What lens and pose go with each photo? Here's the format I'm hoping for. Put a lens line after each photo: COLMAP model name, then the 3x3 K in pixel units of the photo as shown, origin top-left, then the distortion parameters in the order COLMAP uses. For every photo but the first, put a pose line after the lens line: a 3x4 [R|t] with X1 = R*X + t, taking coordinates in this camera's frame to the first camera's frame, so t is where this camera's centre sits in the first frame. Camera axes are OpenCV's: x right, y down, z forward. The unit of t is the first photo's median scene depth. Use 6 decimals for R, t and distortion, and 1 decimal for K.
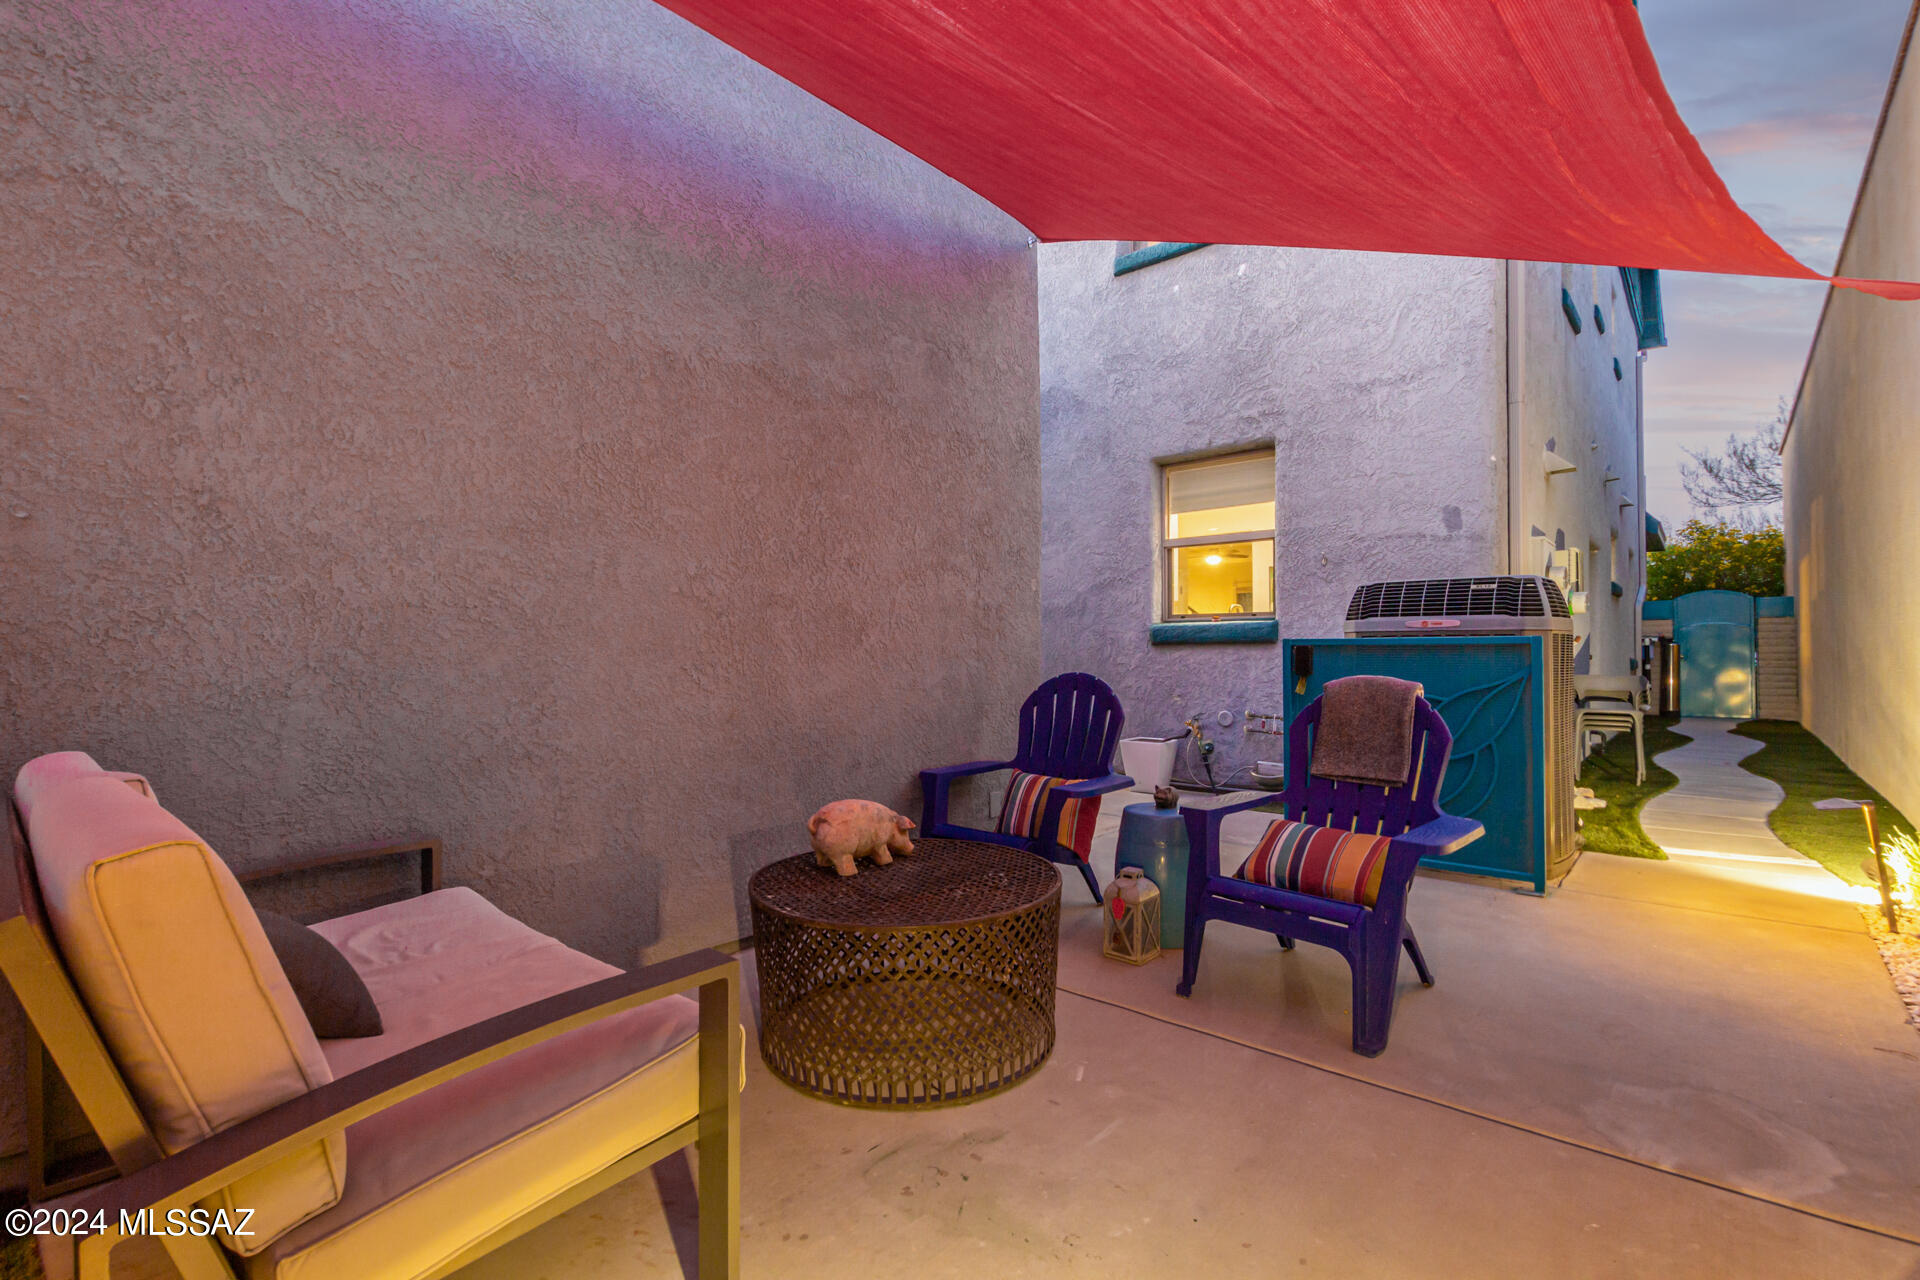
lens RADIAL K [[880.7, 0, 951.9], [0, 880.7, 637.4], [0, 0, 1]] dist [0.000414, 0.000480]
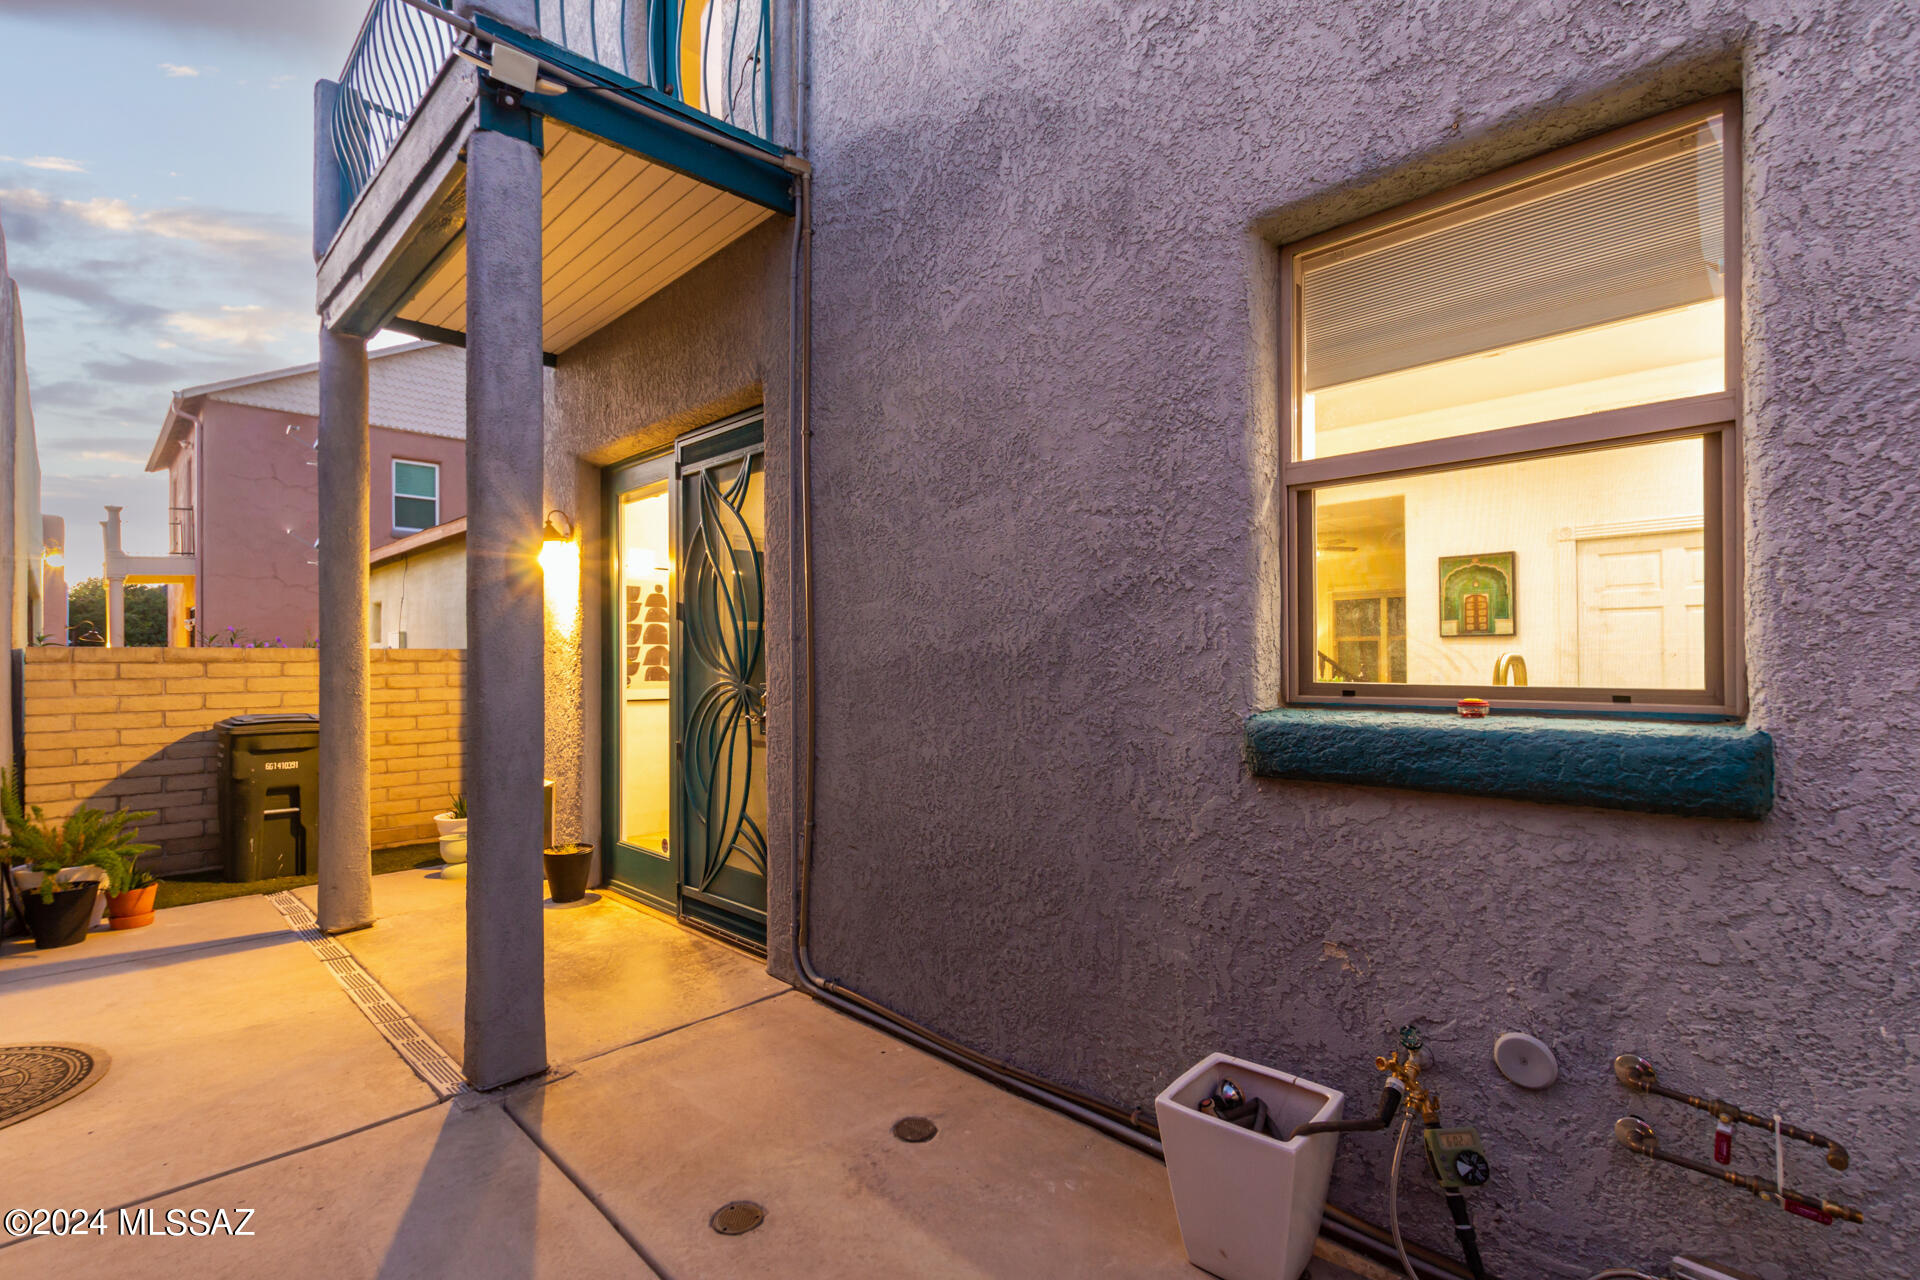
lens RADIAL K [[880.7, 0, 959.0], [0, 880.7, 650.4], [0, 0, 1]] dist [0.000414, 0.000480]
pose [[0.998692, -0.002945, -0.051055, 0.130953], [0.003144, 0.999988, 0.003805, -0.040322], [0.051043, -0.003961, 0.998689, 0.653184]]
